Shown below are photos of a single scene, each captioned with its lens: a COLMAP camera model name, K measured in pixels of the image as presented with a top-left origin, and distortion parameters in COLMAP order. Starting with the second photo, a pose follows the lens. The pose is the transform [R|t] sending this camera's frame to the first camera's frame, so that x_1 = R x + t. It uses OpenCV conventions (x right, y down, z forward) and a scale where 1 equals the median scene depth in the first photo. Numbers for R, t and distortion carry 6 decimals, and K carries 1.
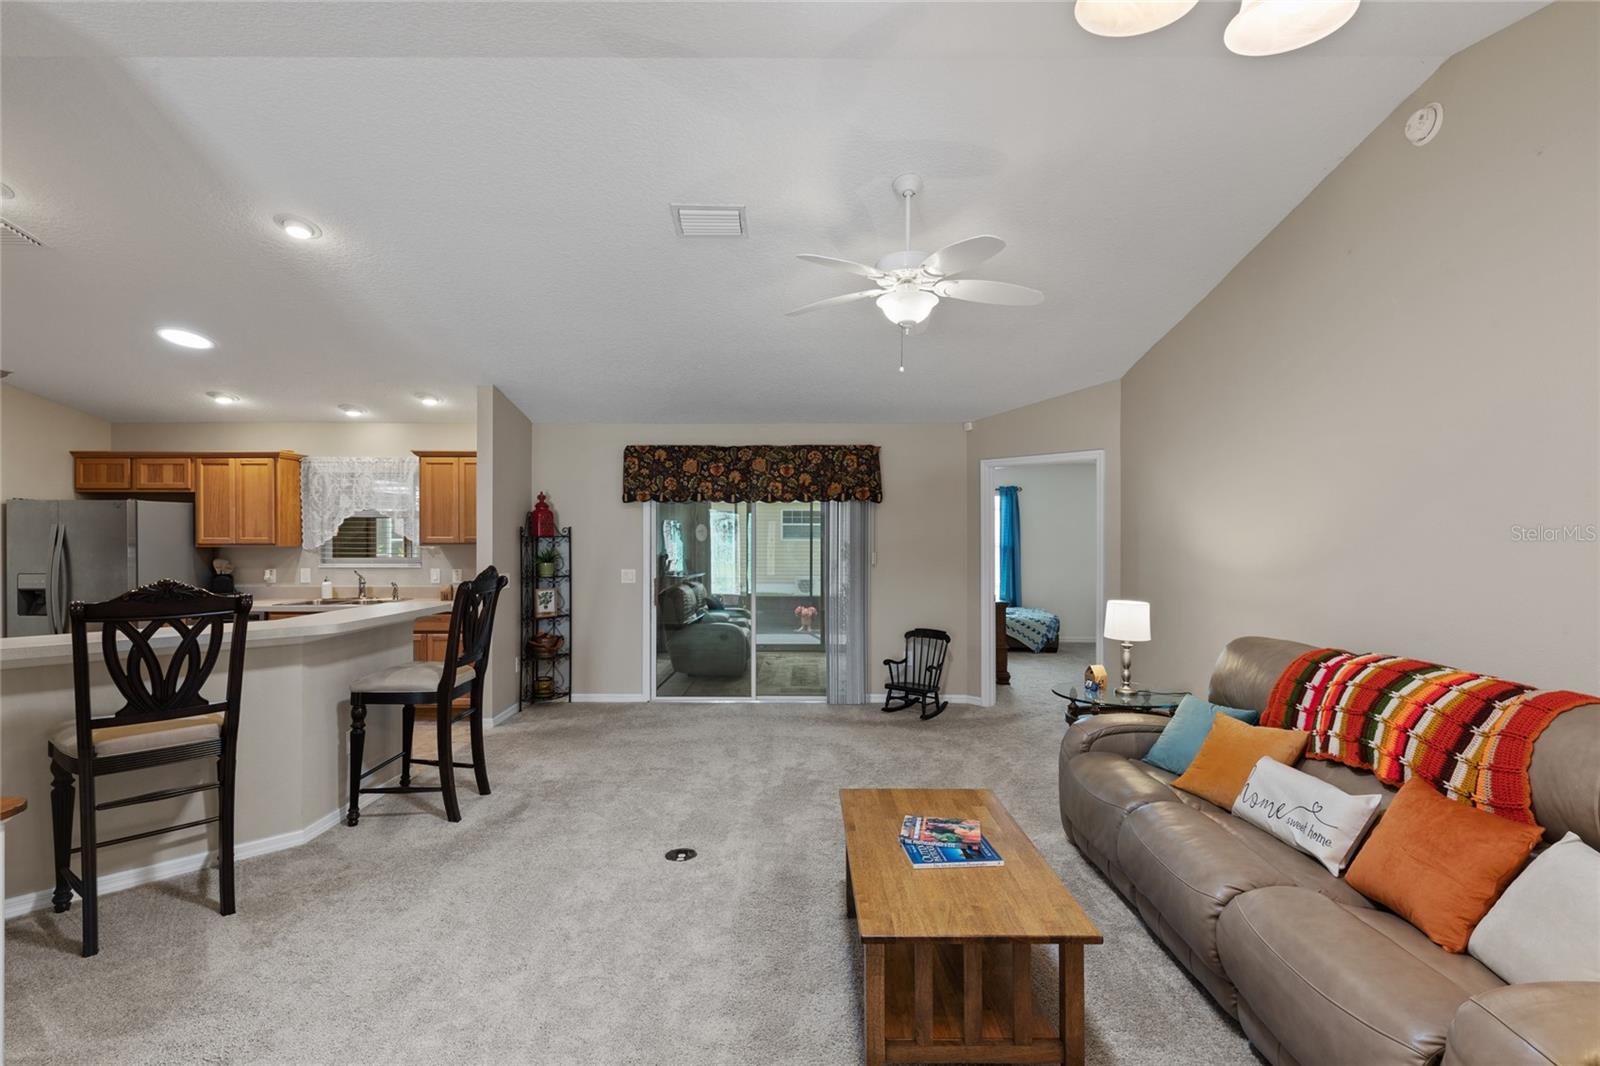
lens RADIAL K [[718.1, 0, 802.7], [0, 718.1, 538.2], [0, 0, 1]] dist [0.002715, -0.001027]
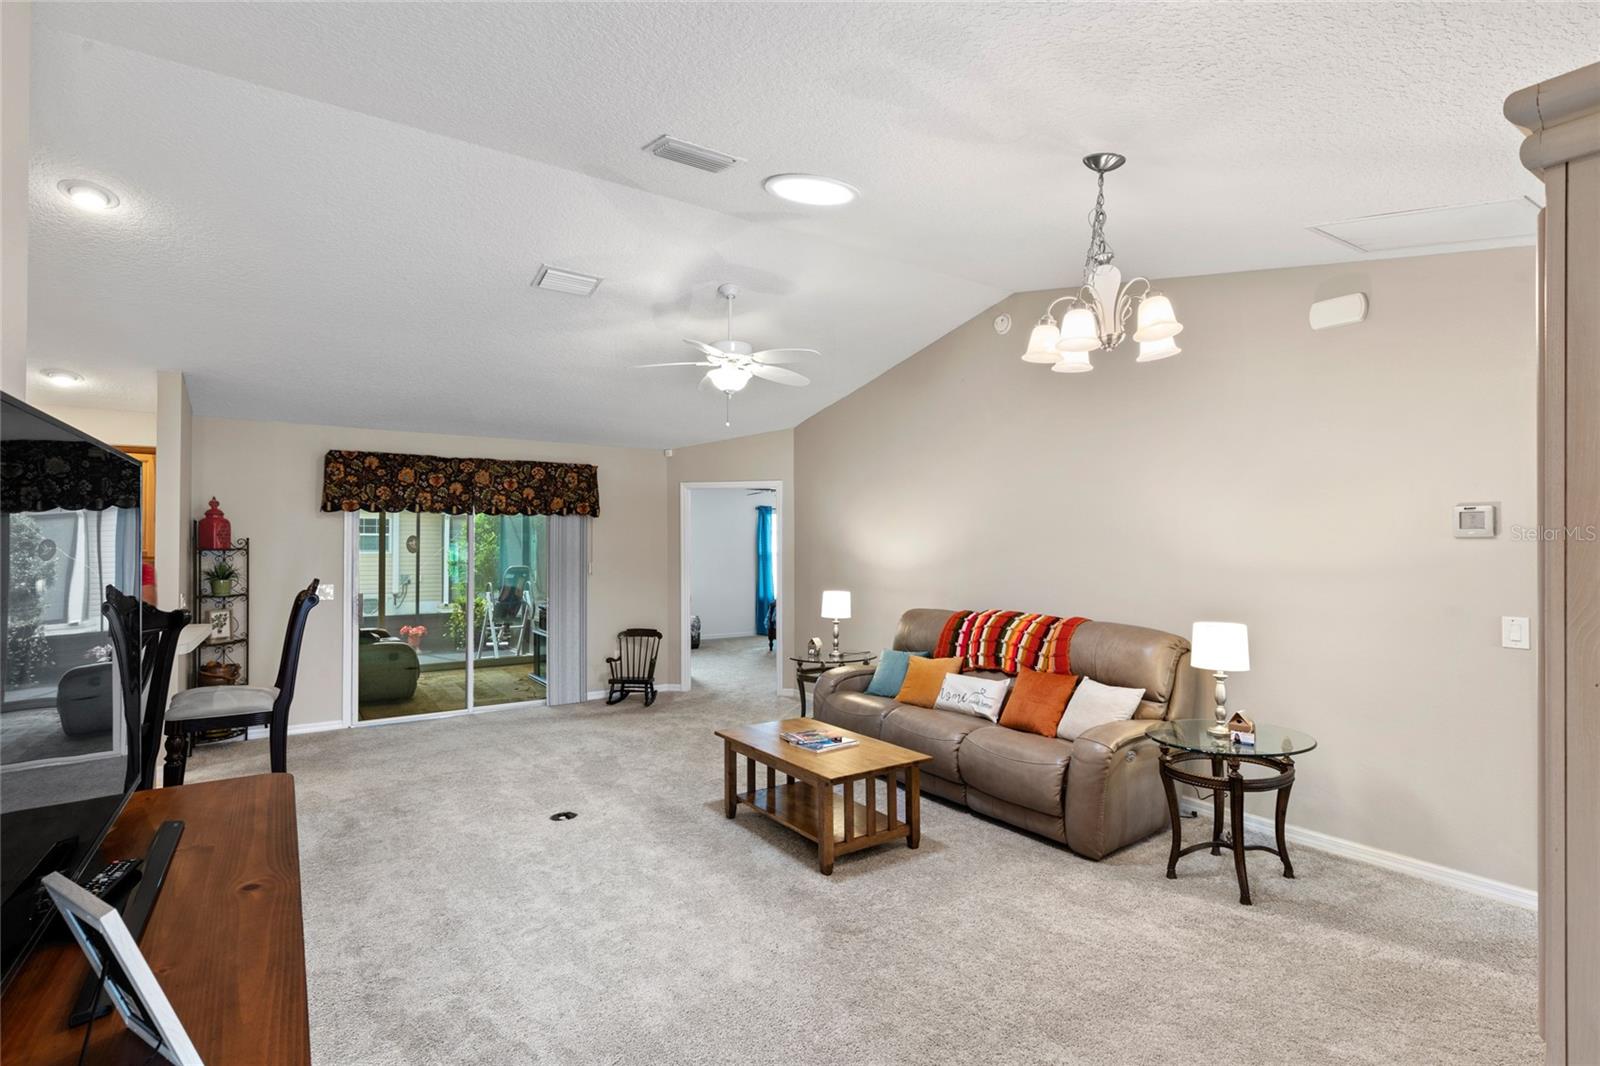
lens RADIAL K [[754.0, 0, 793.4], [0, 754.0, 538.3], [0, 0, 1]] dist [0.001429, -0.000499]
pose [[0.830164, 0.003018, 0.557510, -0.297220], [0.005391, 0.999895, -0.013441, 0.000398], [-0.557493, 0.014163, 0.830061, -0.135087]]
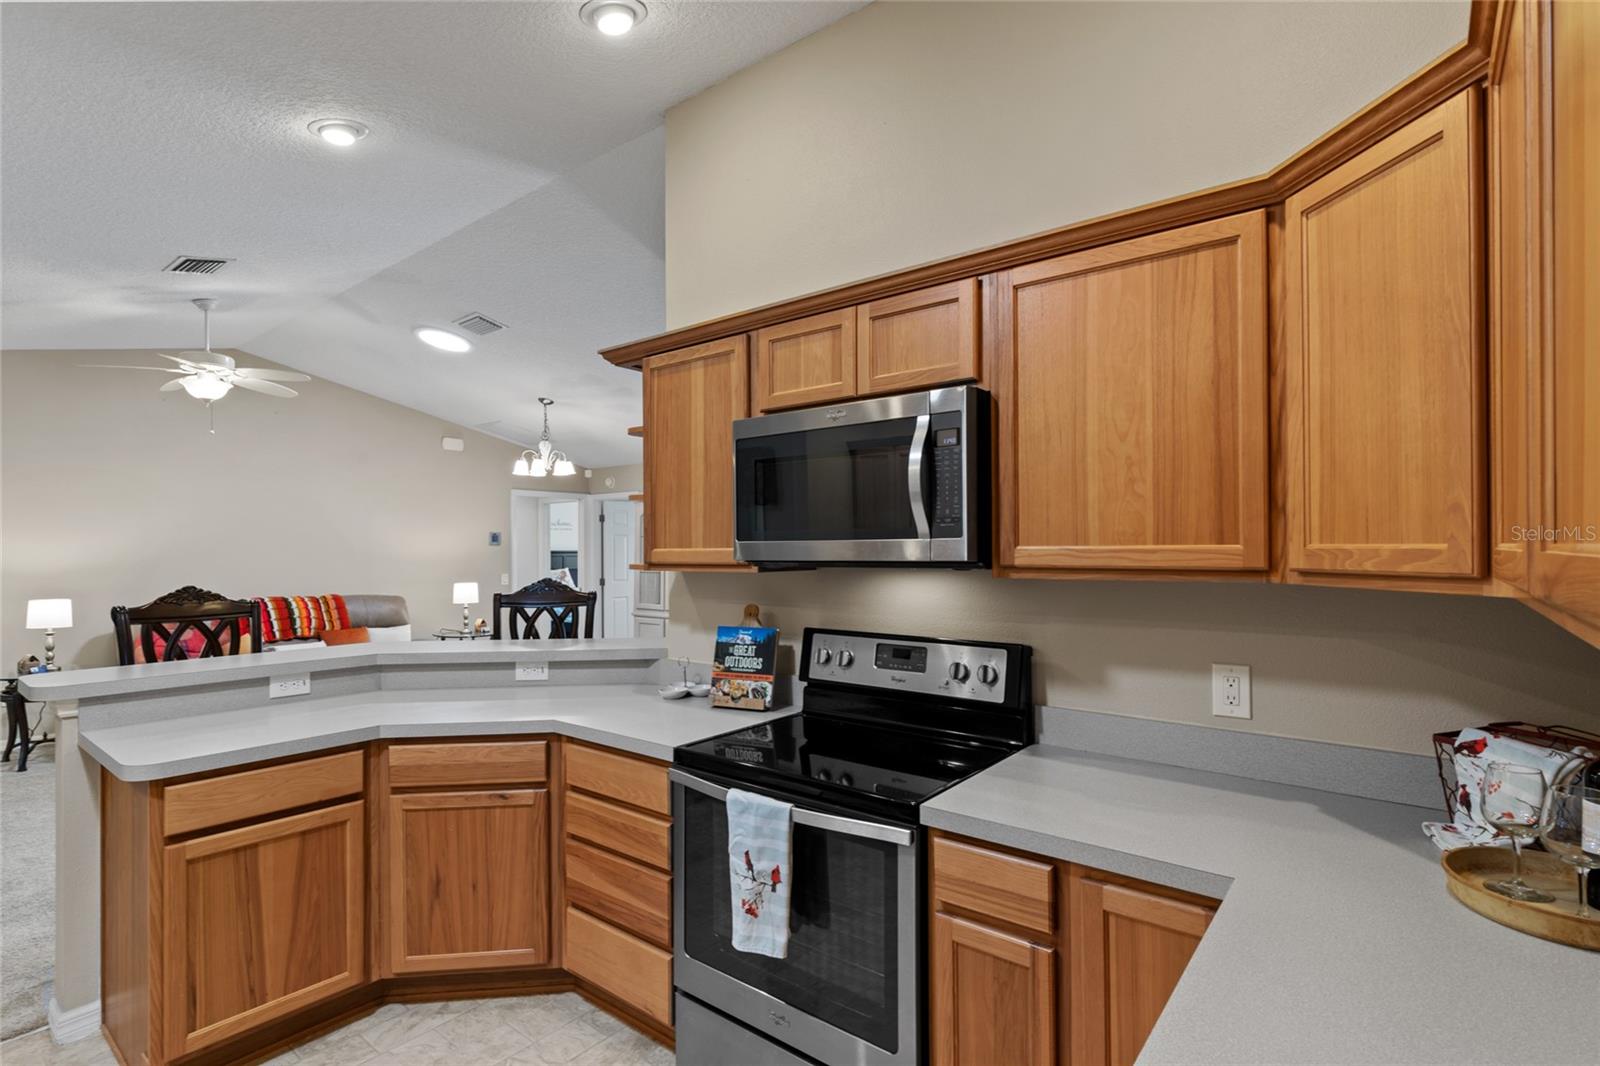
lens RADIAL K [[766.5, 0, 804.8], [0, 766.5, 549.6], [0, 0, 1]] dist [-0.017046, -0.000066]
pose [[-0.784709, -0.000008, 0.619865, -0.919057], [0.004175, 0.999977, 0.005299, -0.001286], [-0.619851, 0.006746, -0.784691, 0.773920]]
